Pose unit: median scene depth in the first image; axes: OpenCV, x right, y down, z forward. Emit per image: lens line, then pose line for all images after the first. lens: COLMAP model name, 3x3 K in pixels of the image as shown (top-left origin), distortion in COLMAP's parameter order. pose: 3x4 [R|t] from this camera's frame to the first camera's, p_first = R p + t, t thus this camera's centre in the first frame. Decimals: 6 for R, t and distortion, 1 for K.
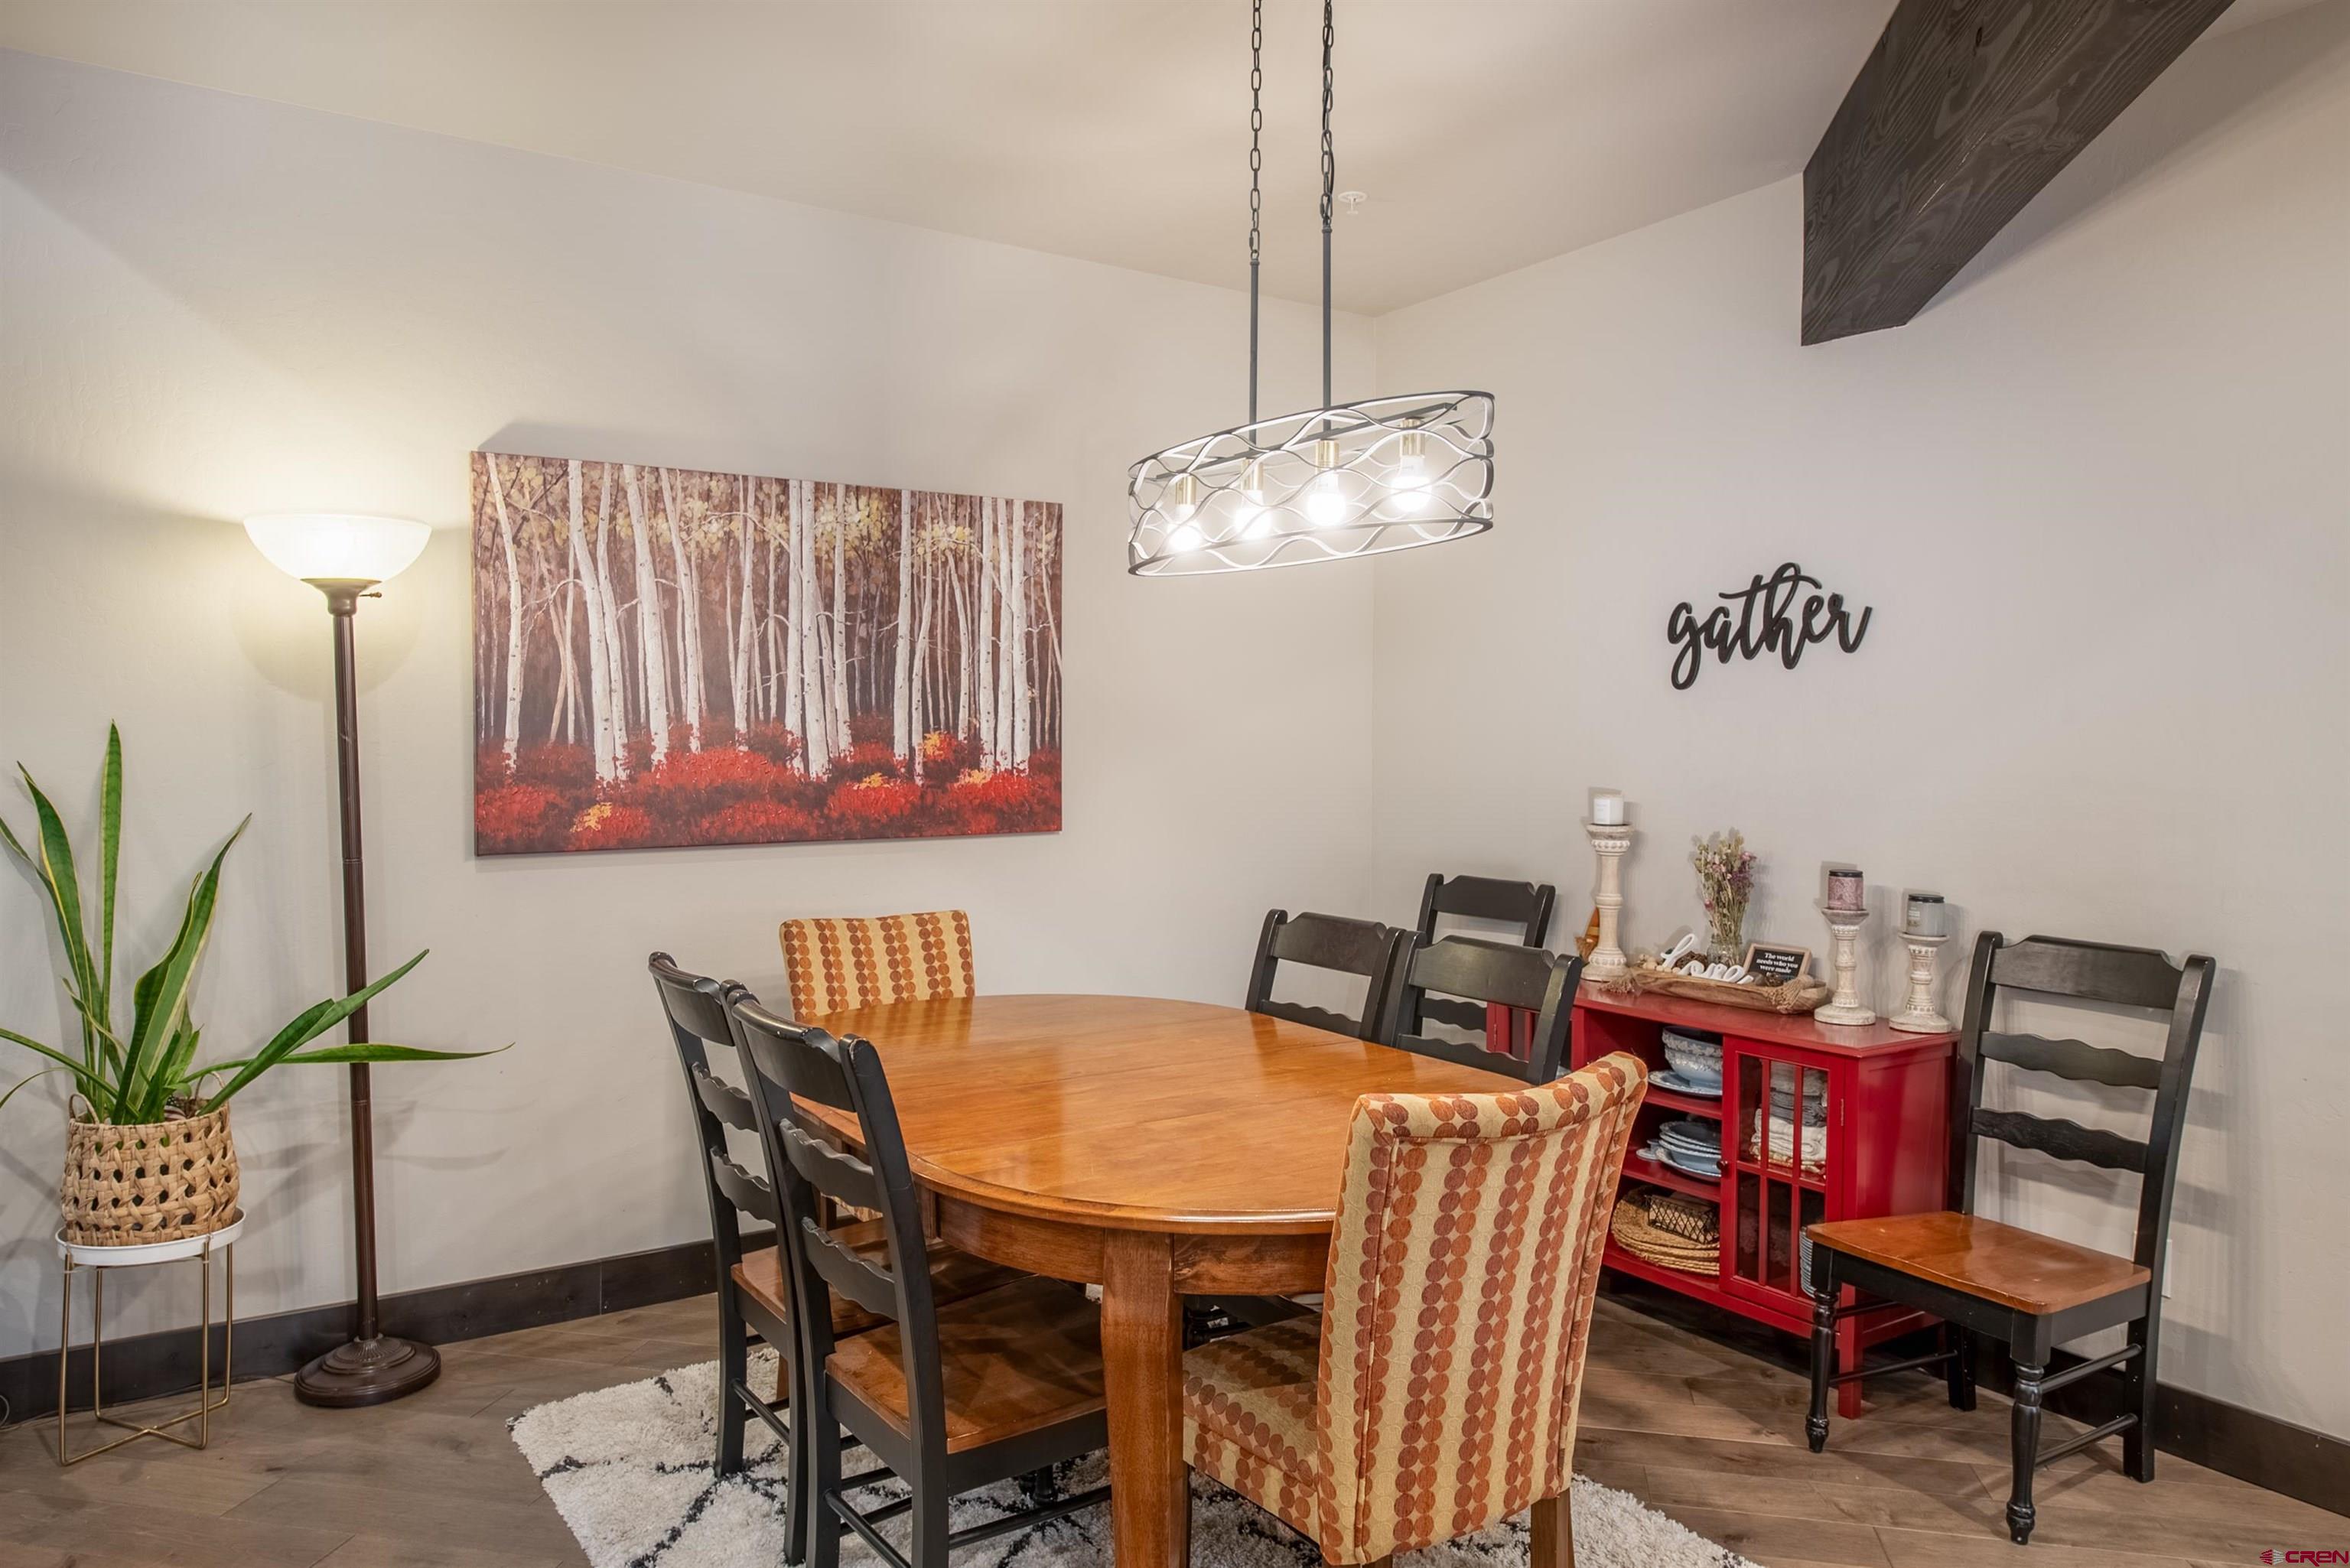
lens RADIAL K [[1775.1, 0, 1171.5], [0, 1775.1, 785.7], [0, 0, 1]] dist [-0.003958, -0.000209]
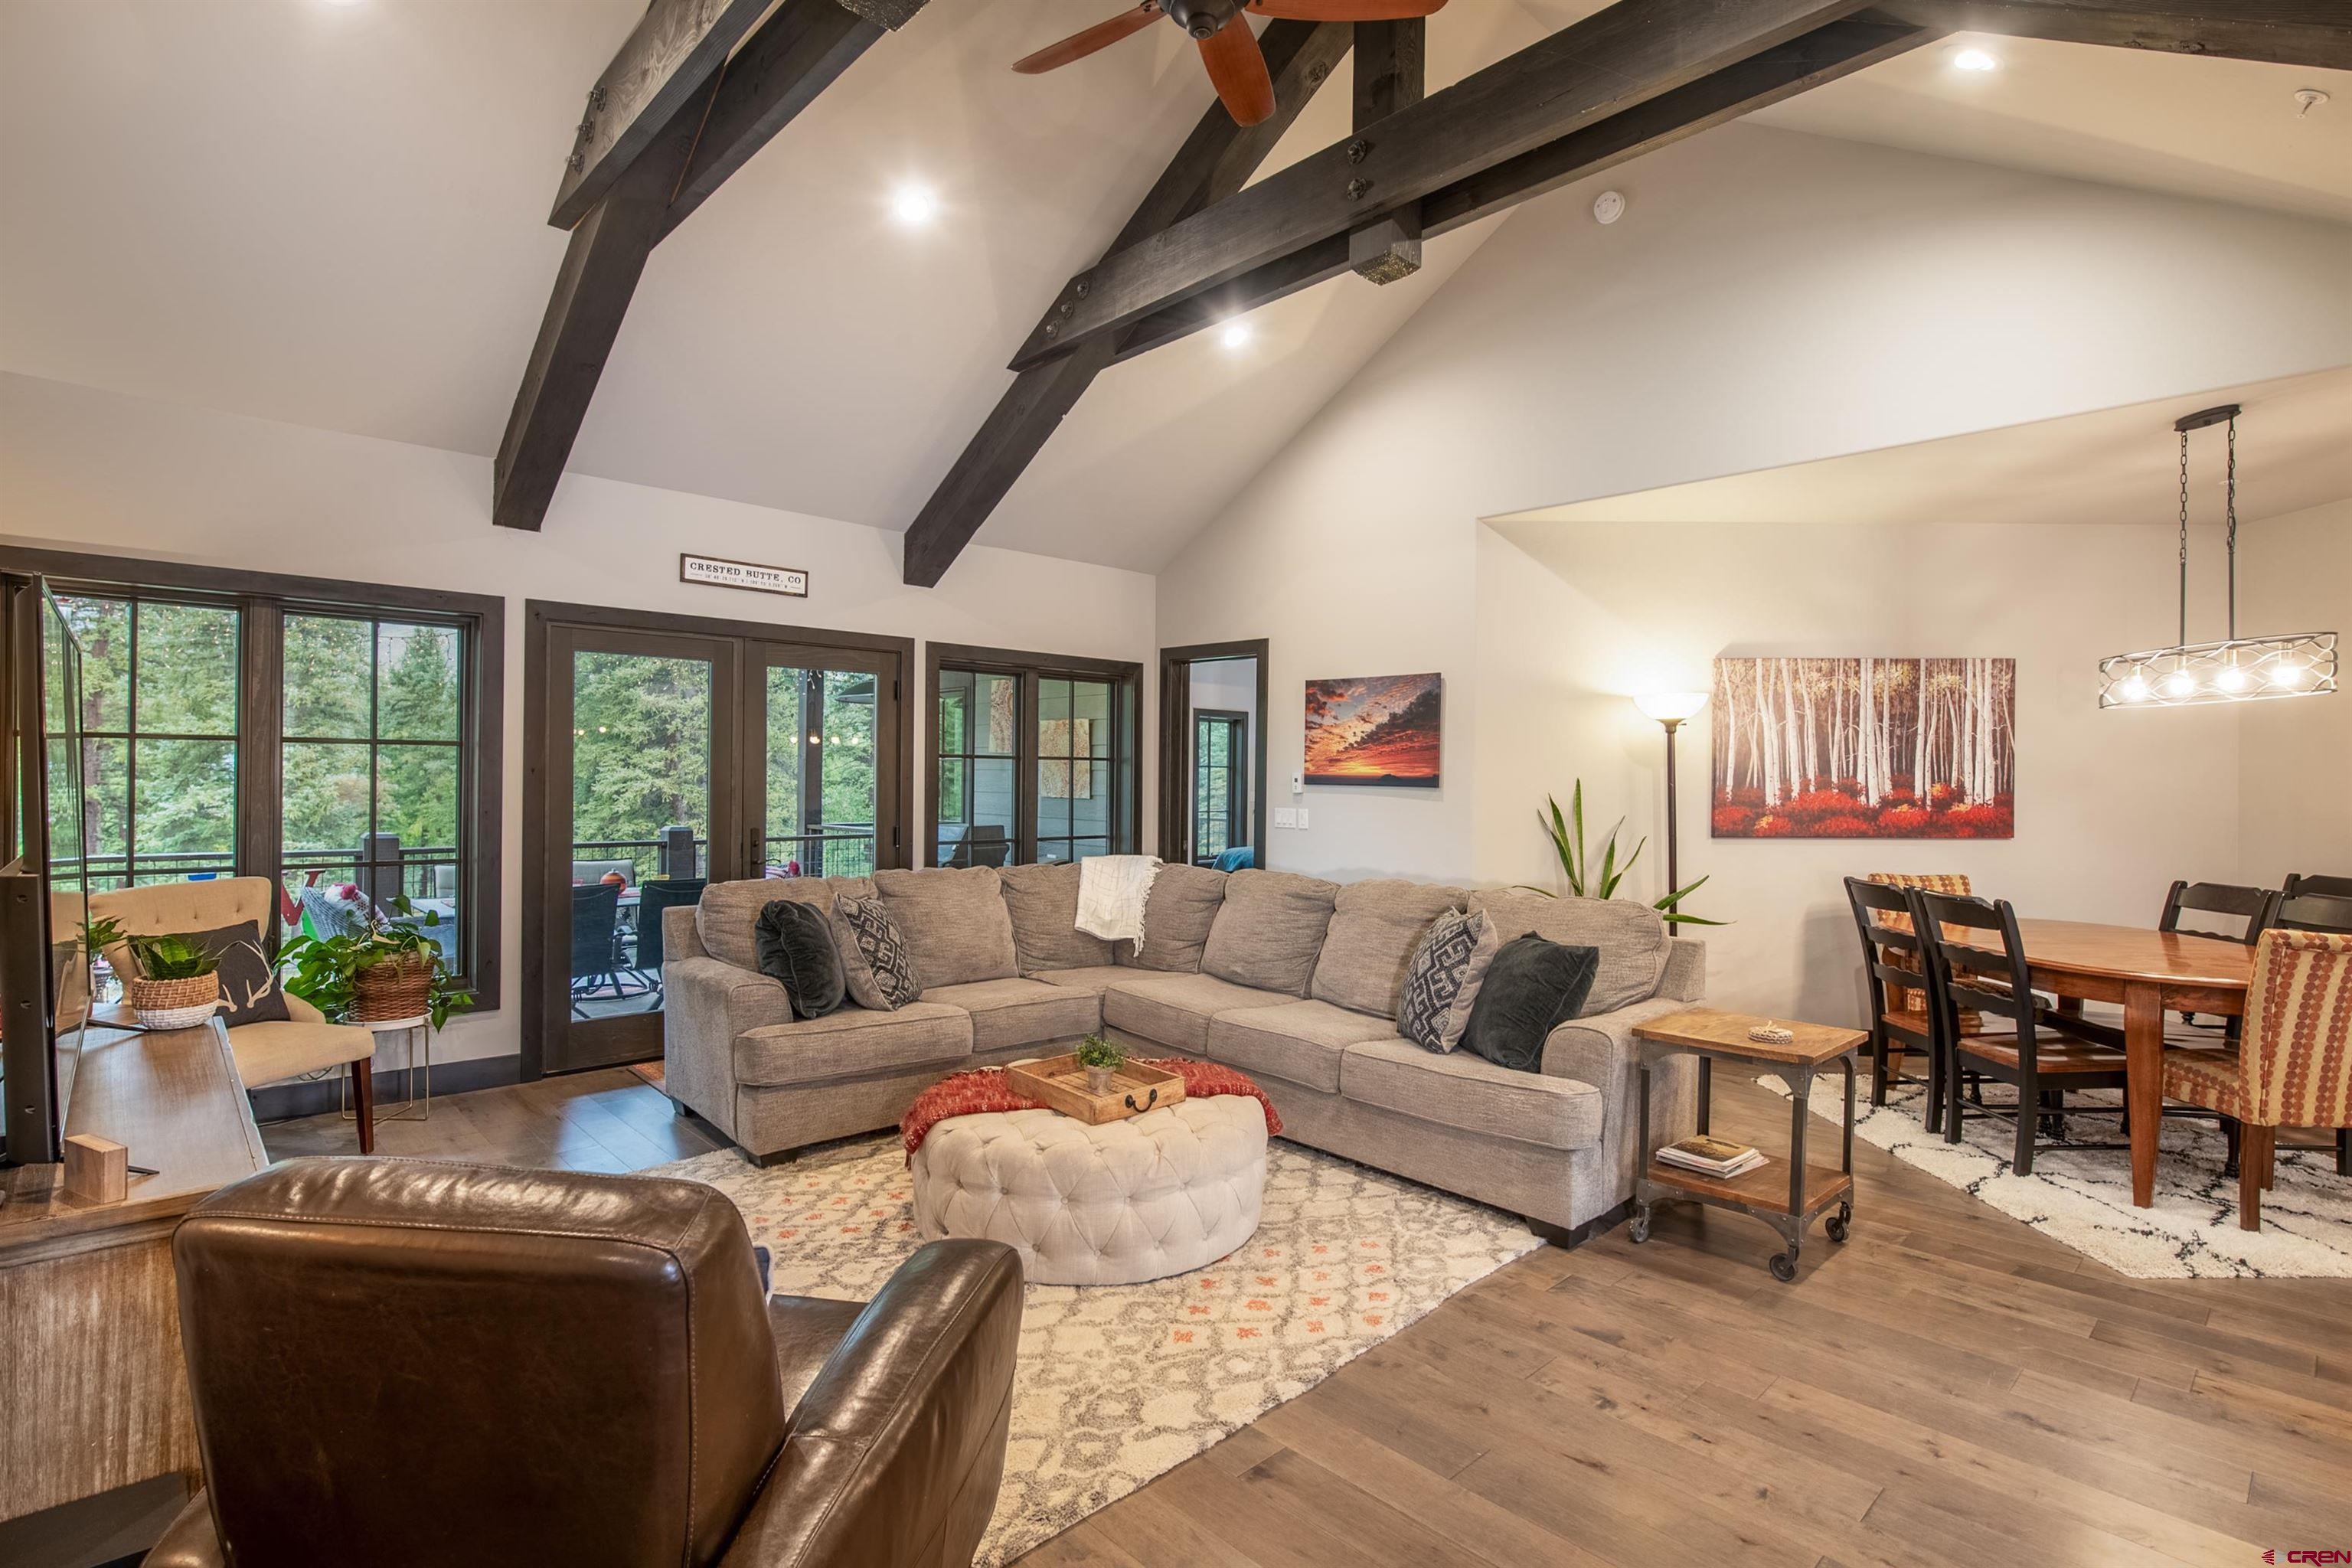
lens RADIAL K [[1140.4, 0, 1181.0], [0, 1140.4, 779.7], [0, 0, 1]] dist [-0.014353, 0.001548]
pose [[0.810641, 0.002576, -0.585538, -0.087897], [-0.021017, 0.999474, -0.024699, 0.014519], [0.585167, 0.032328, 0.810268, -0.516760]]
